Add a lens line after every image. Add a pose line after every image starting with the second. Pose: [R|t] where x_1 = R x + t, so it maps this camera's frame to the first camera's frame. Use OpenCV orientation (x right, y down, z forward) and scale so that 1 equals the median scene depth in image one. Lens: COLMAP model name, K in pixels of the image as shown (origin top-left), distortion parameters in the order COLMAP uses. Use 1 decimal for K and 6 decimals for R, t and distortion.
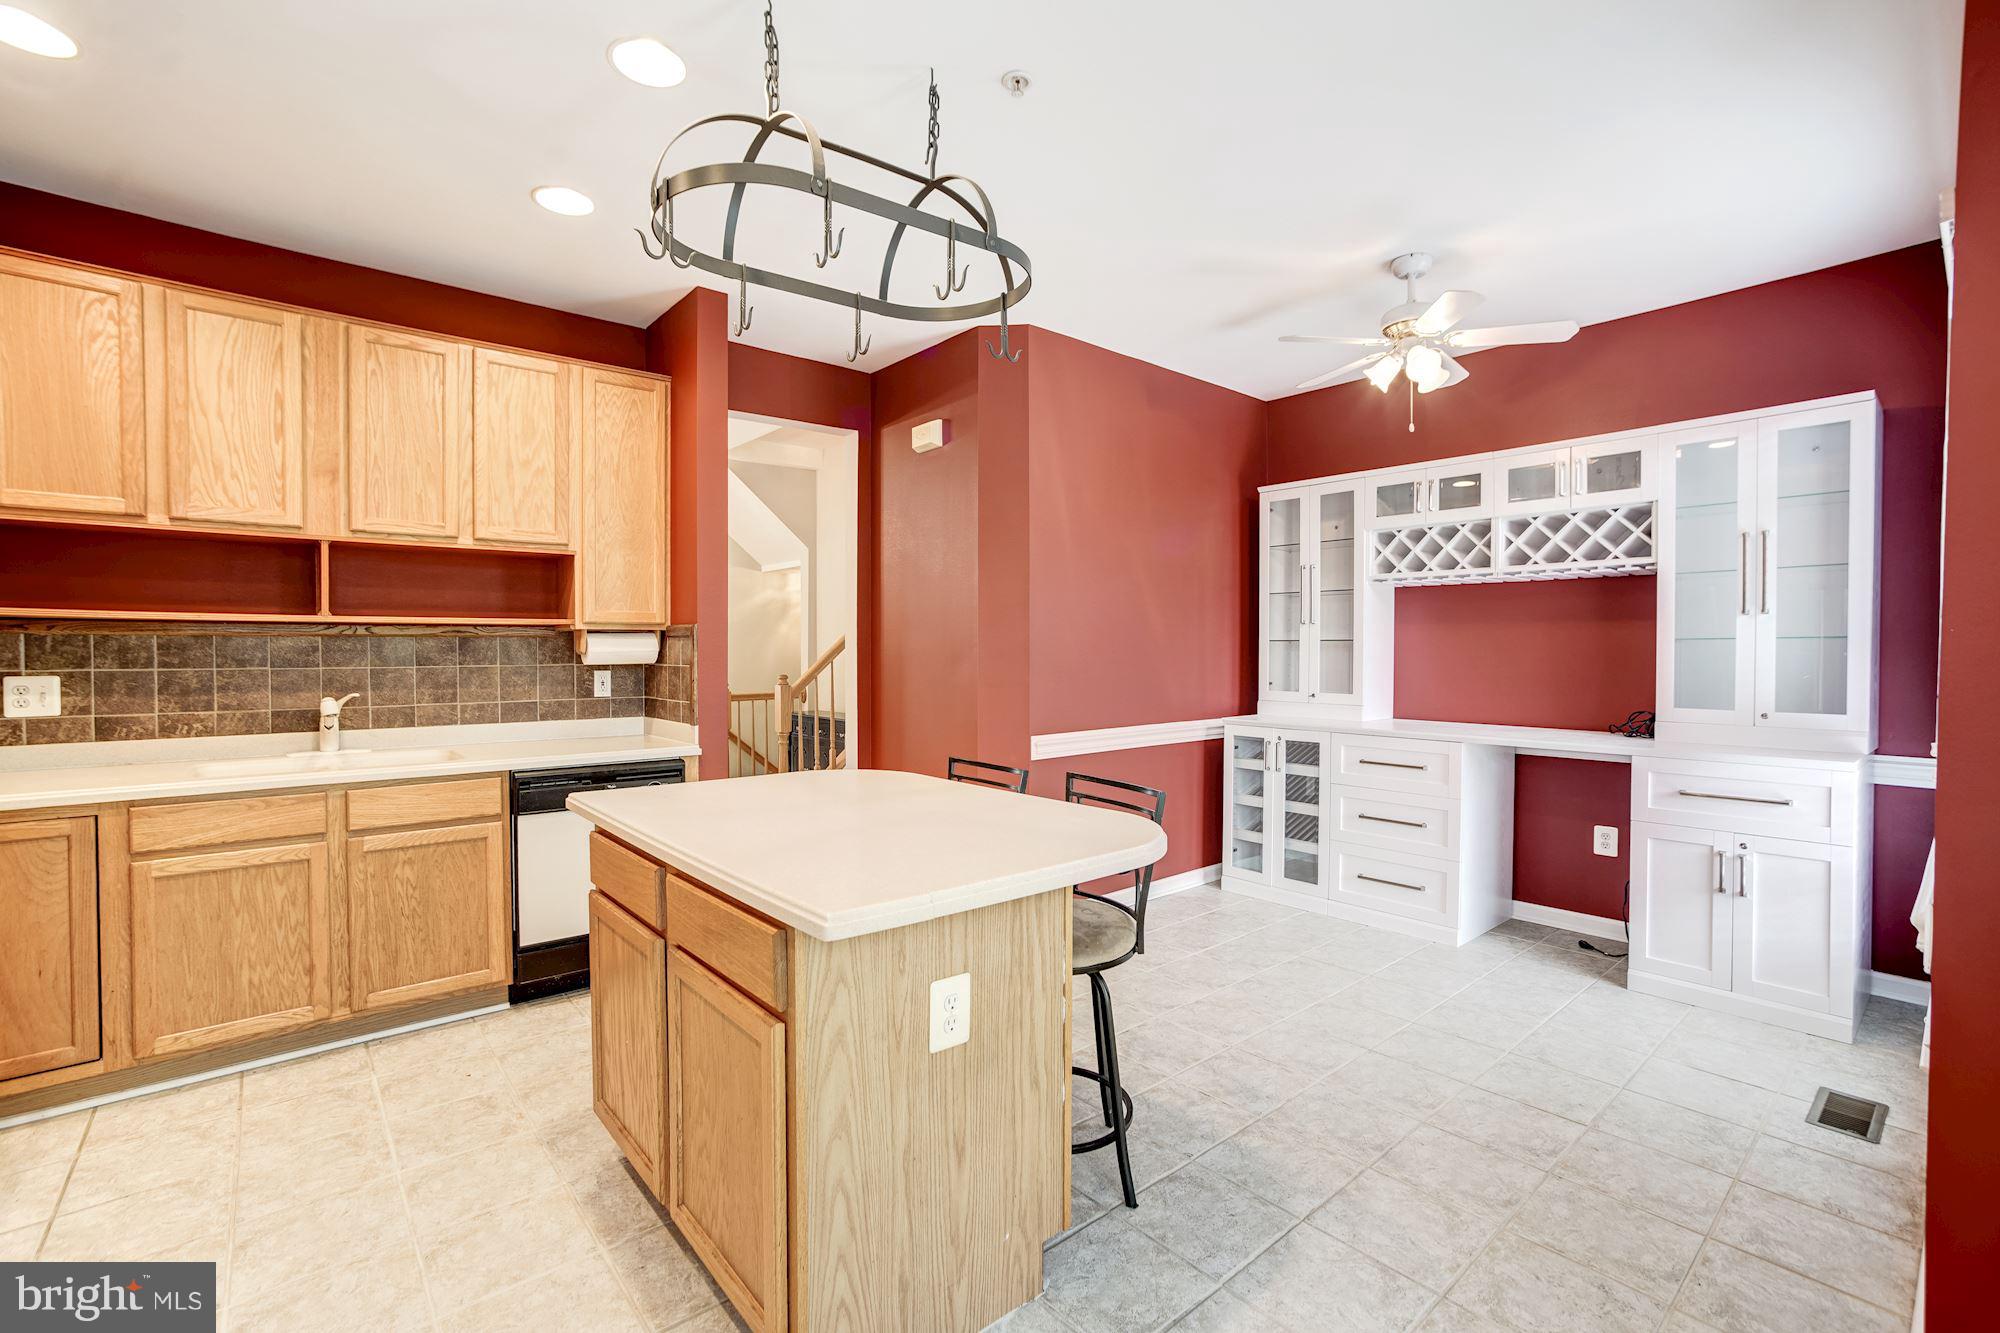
lens RADIAL K [[864.0, 0, 1015.8], [0, 864.0, 656.0], [0, 0, 1]] dist [-0.024811, 0.021650]
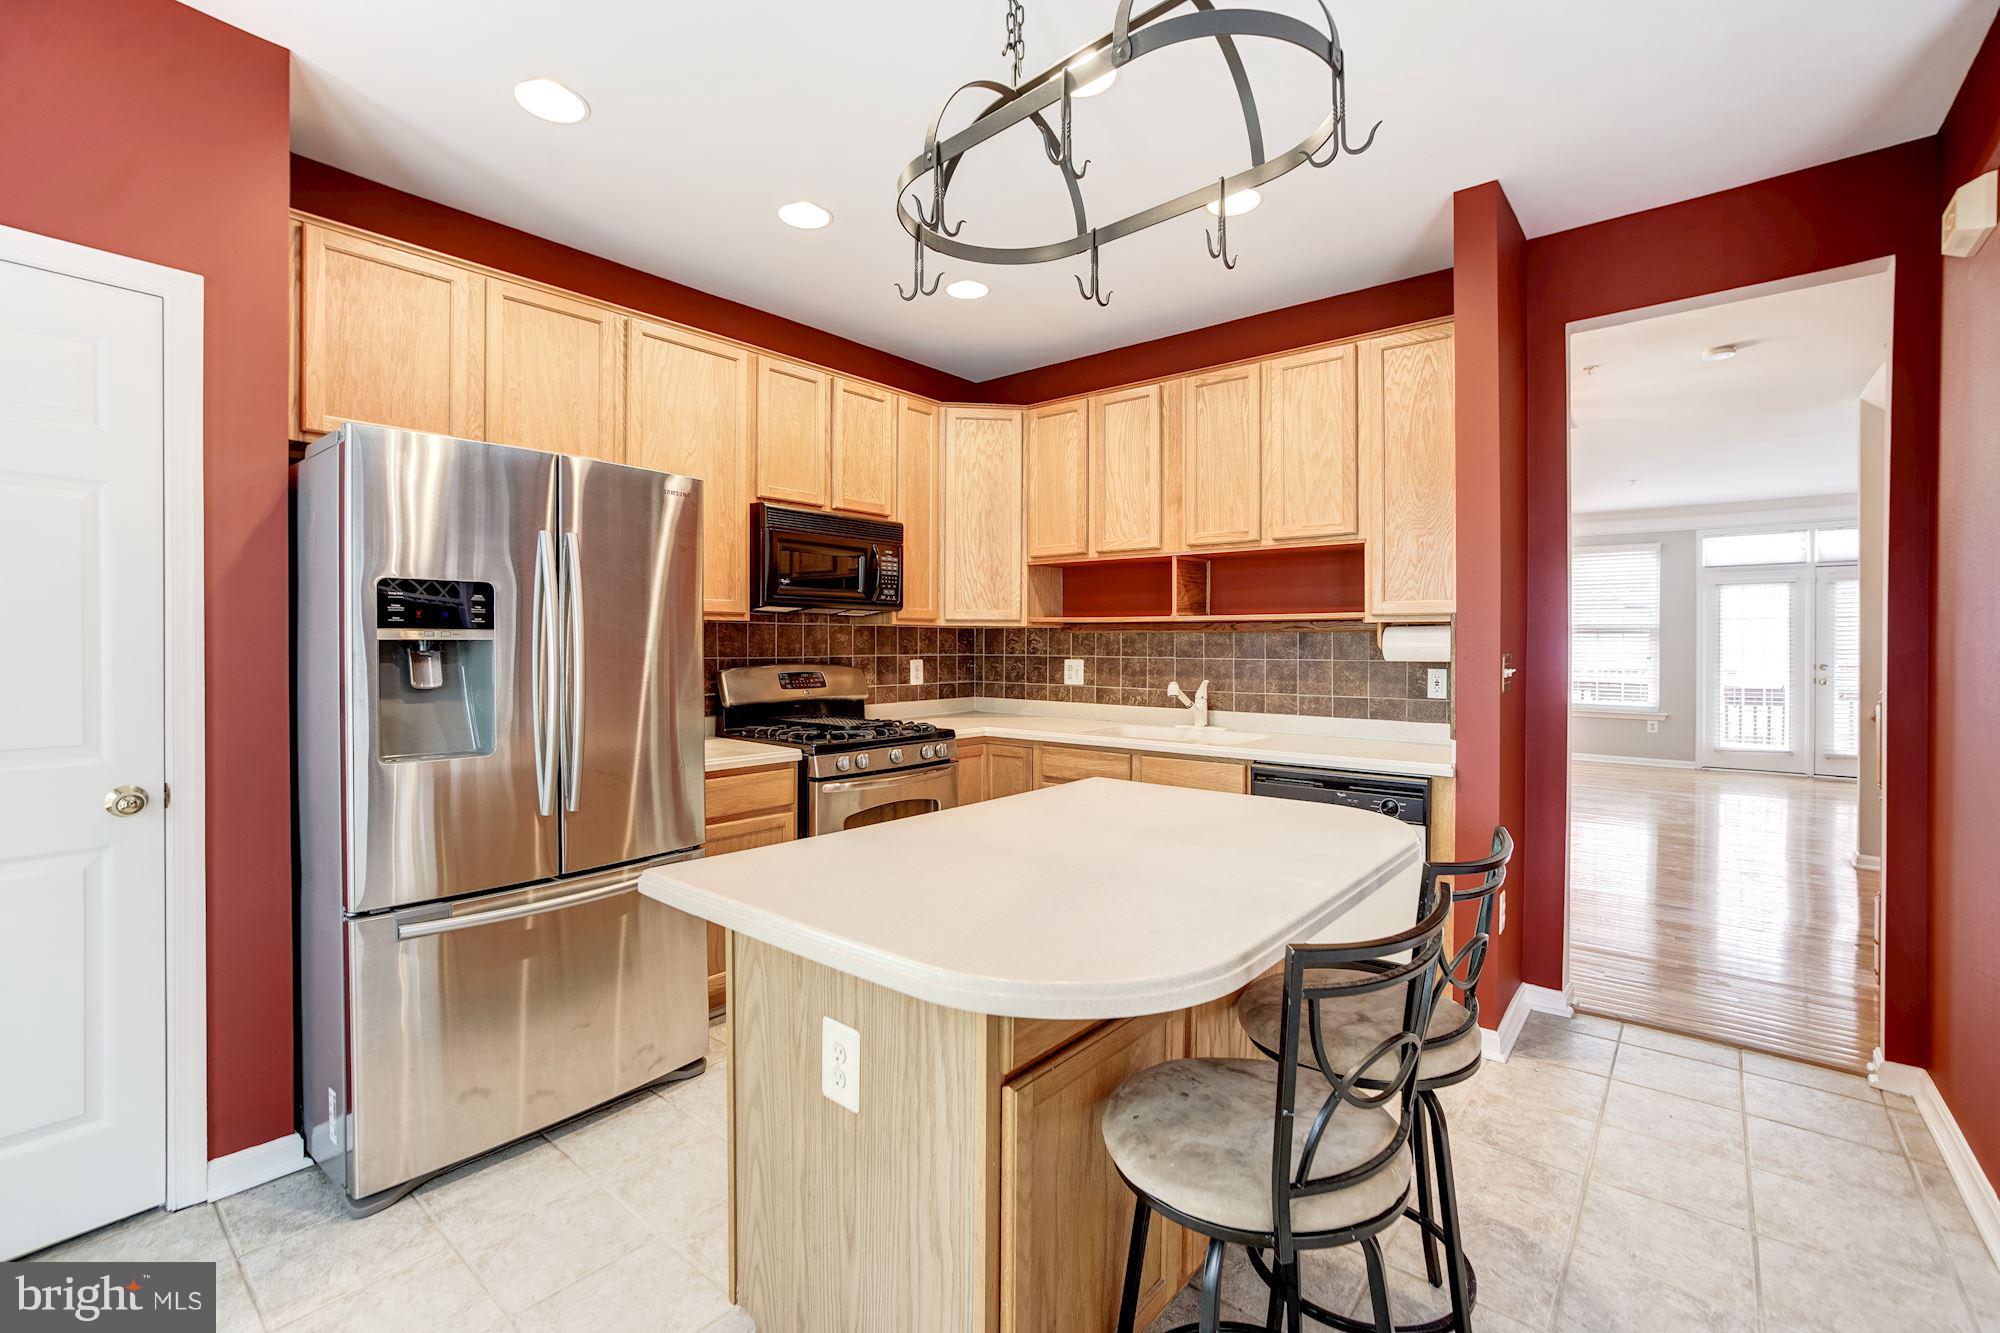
lens RADIAL K [[924.2, 0, 1063.7], [0, 924.2, 643.8], [0, 0, 1]] dist [-0.059663, 0.028701]
pose [[0.178572, 0.000663, -0.983927, 0.483941], [-0.014027, 0.999900, -0.001872, -0.001892], [0.983827, 0.014136, 0.178563, 0.598099]]
